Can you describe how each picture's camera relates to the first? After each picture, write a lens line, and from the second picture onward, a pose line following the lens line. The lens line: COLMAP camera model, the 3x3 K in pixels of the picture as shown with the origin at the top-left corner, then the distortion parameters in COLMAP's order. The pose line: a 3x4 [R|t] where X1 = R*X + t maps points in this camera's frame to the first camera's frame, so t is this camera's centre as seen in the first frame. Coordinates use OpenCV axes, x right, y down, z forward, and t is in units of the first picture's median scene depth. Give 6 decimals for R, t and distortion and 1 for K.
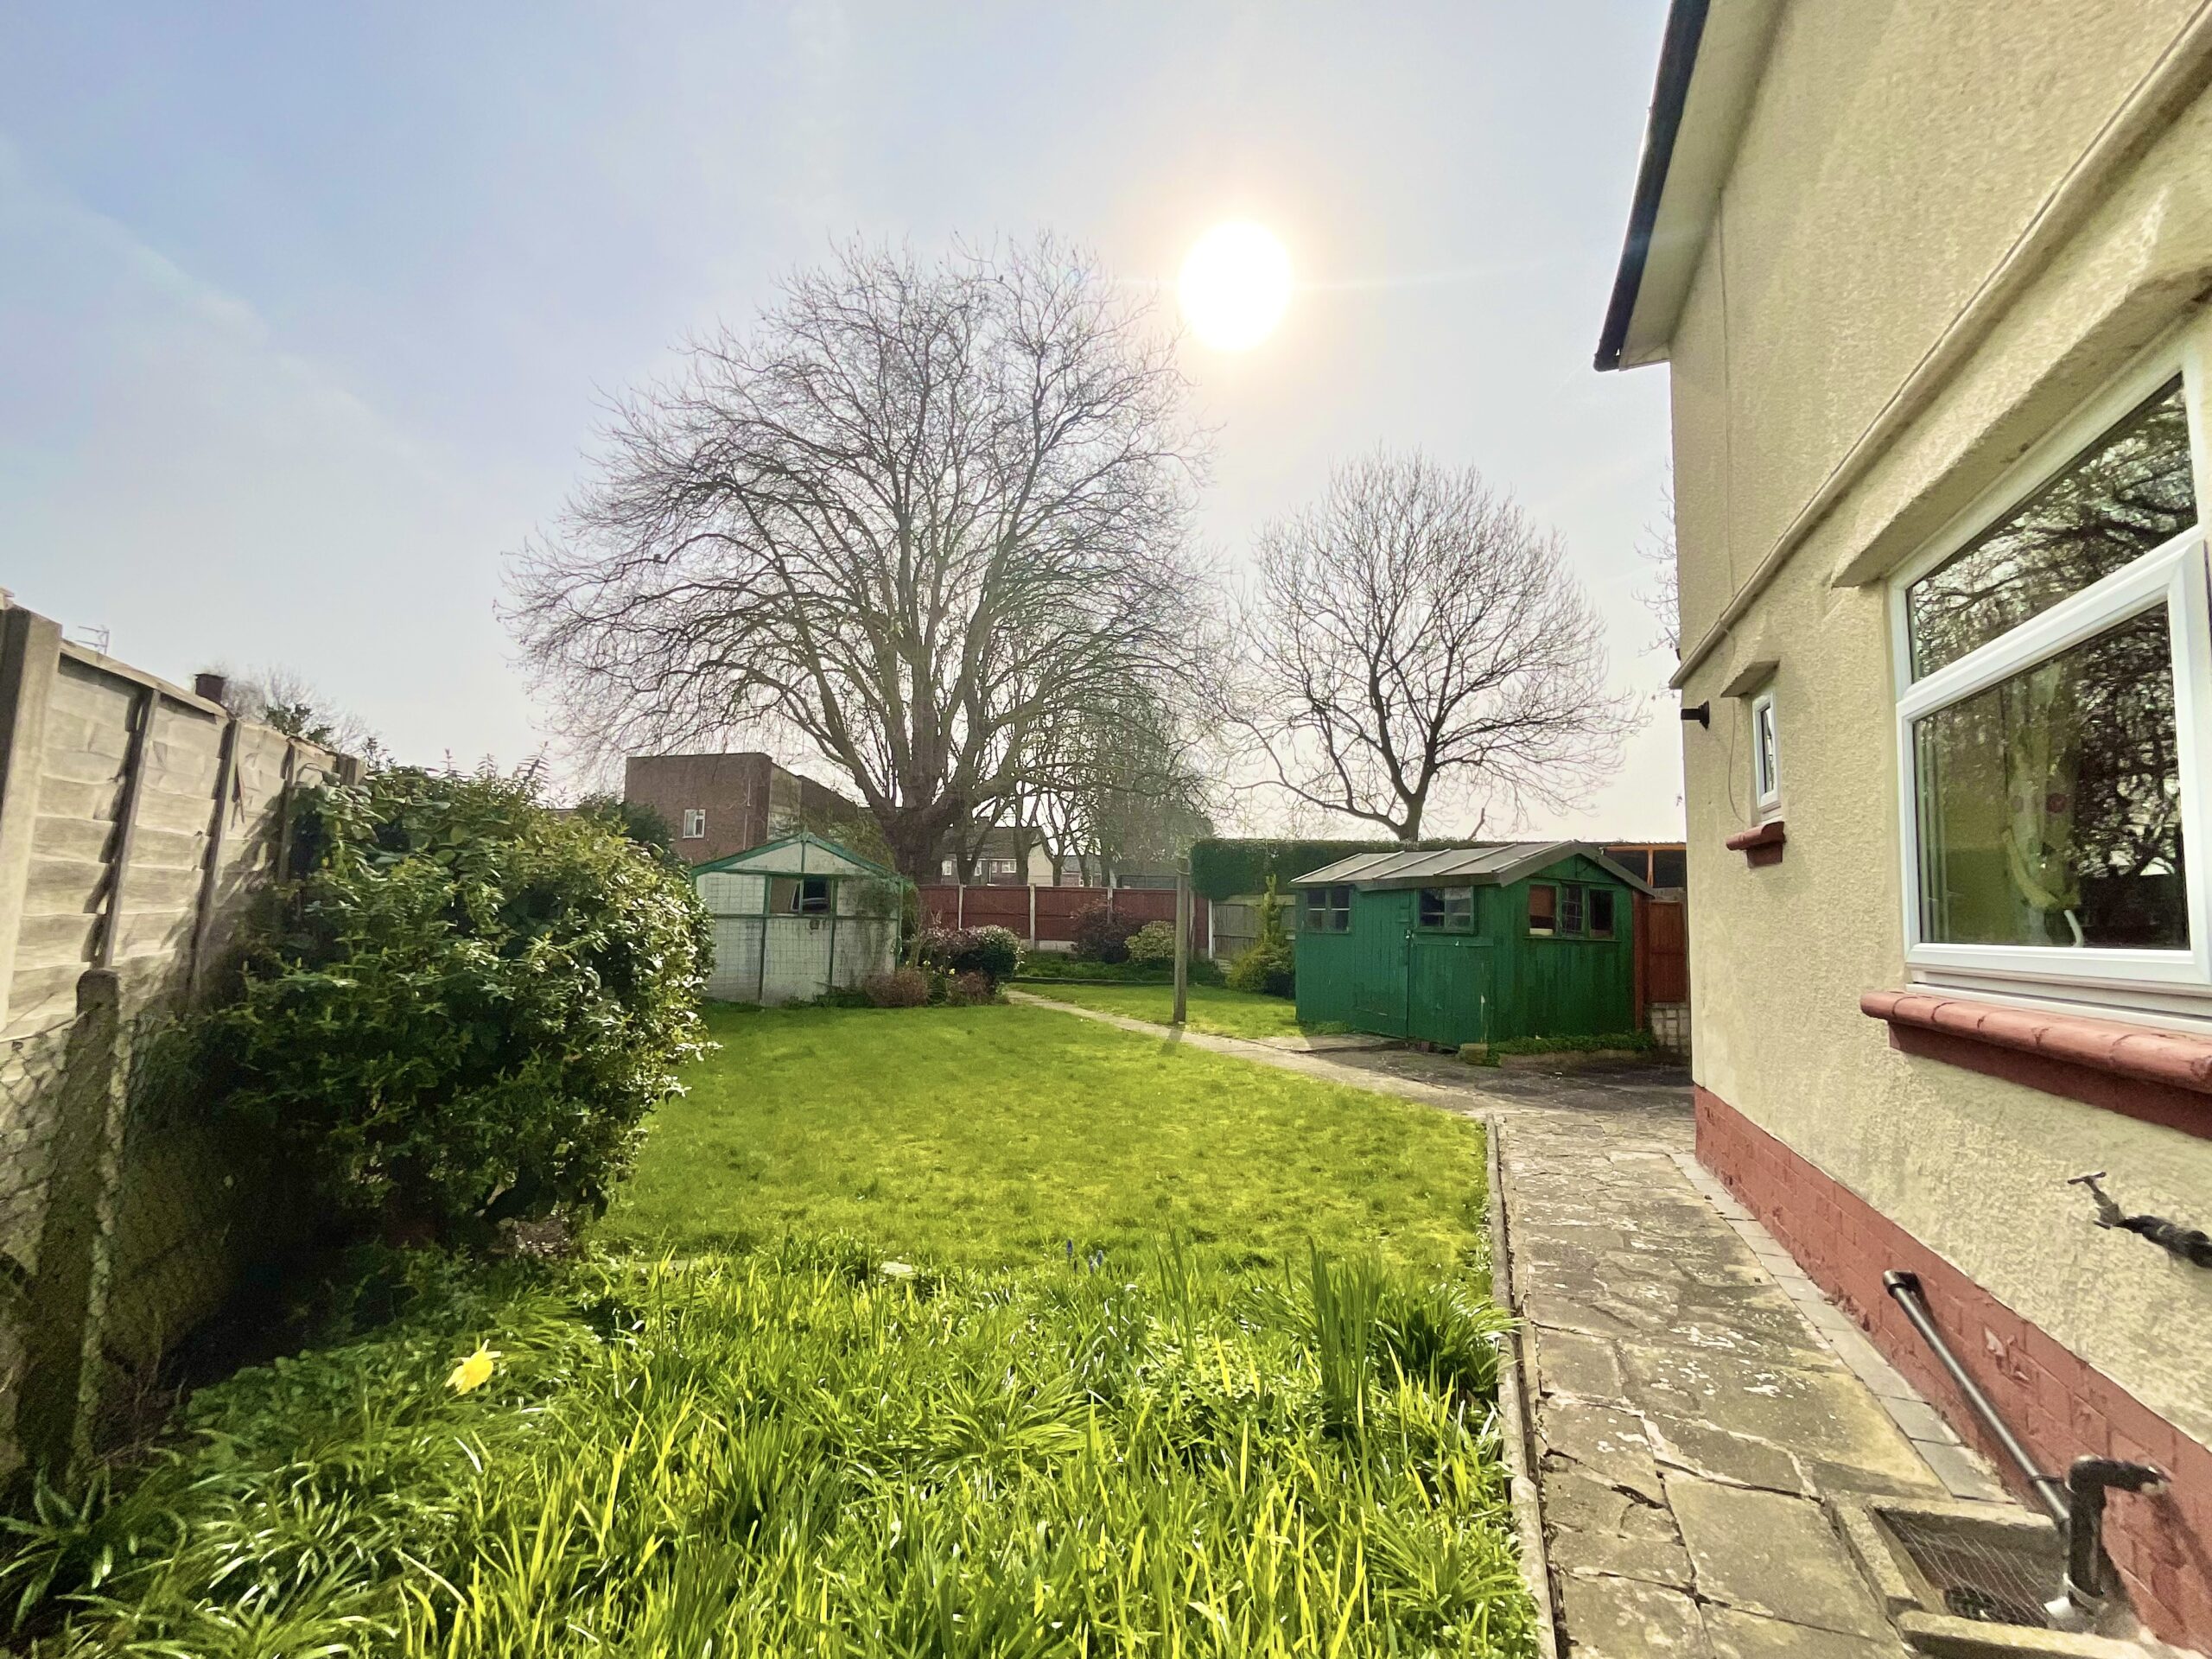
lens RADIAL K [[891.7, 0, 1102.0], [0, 891.7, 838.2], [0, 0, 1]] dist [-0.002066, -0.000146]
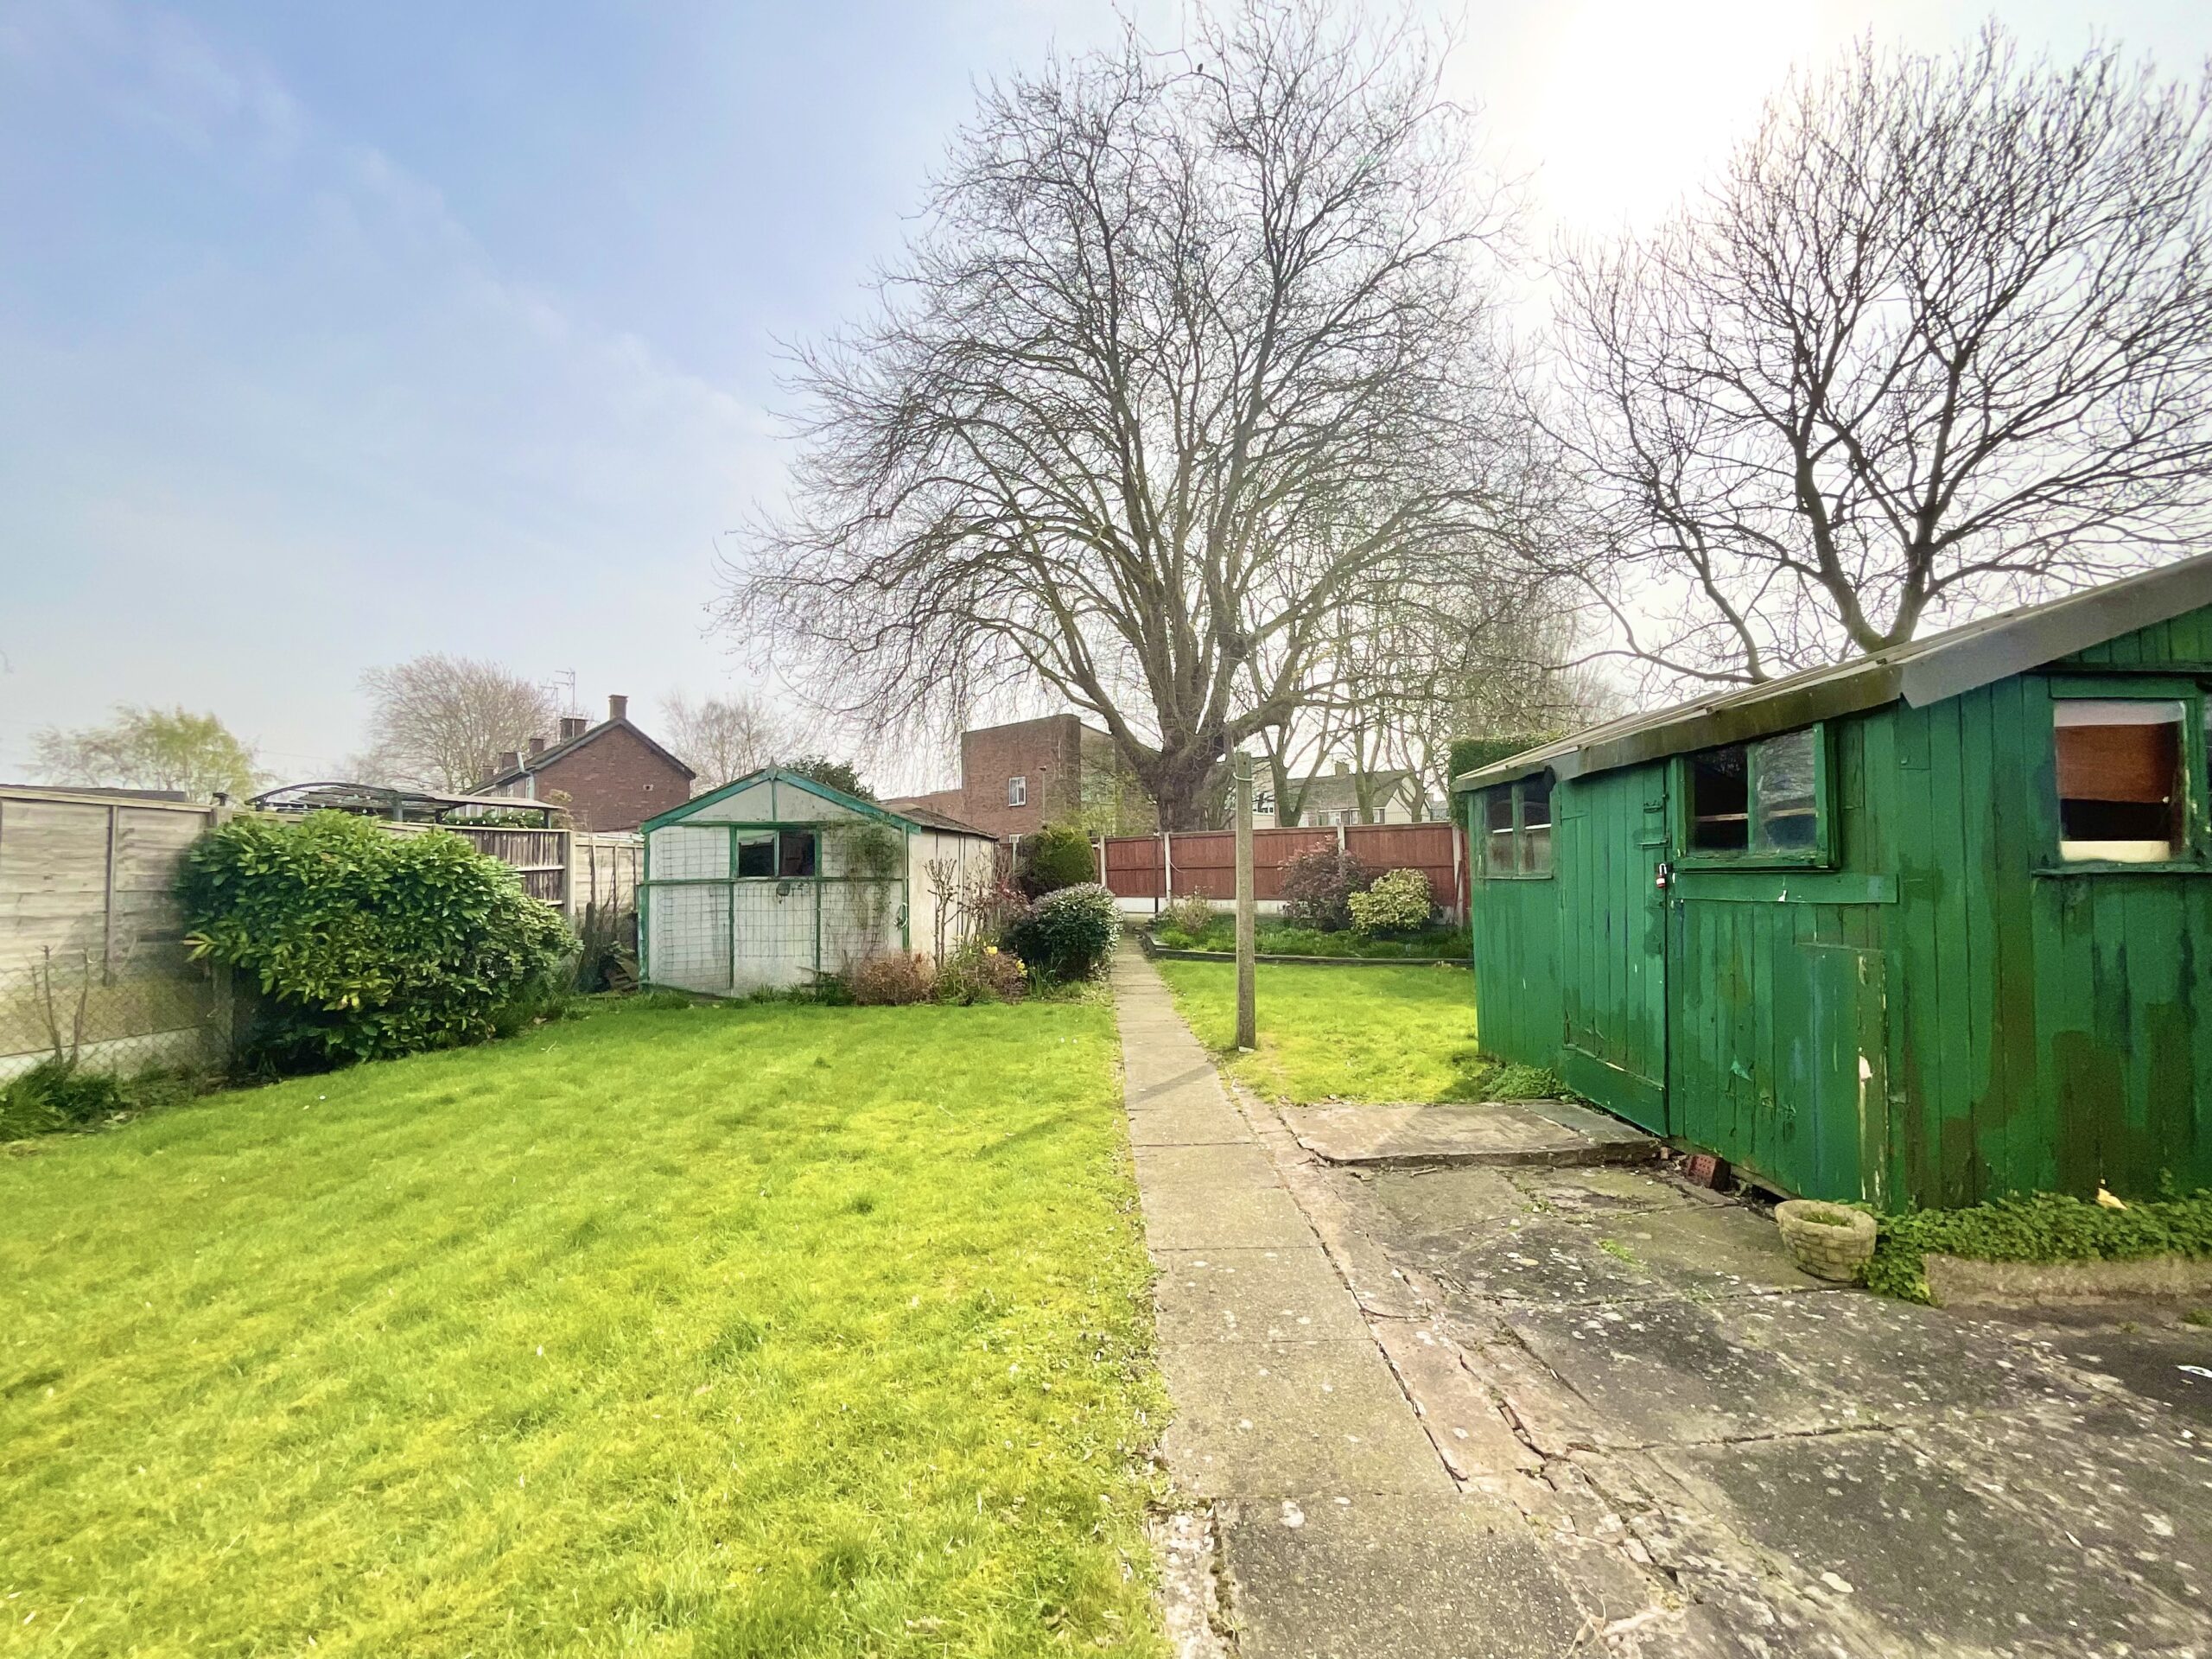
lens RADIAL K [[891.7, 0, 1102.0], [0, 891.7, 838.2], [0, 0, 1]] dist [-0.002066, -0.000146]
pose [[0.901178, -0.052577, -0.430248, 0.132917], [0.072549, 0.996910, 0.030133, 0.028182], [0.427334, -0.058369, 0.902208, 0.246890]]
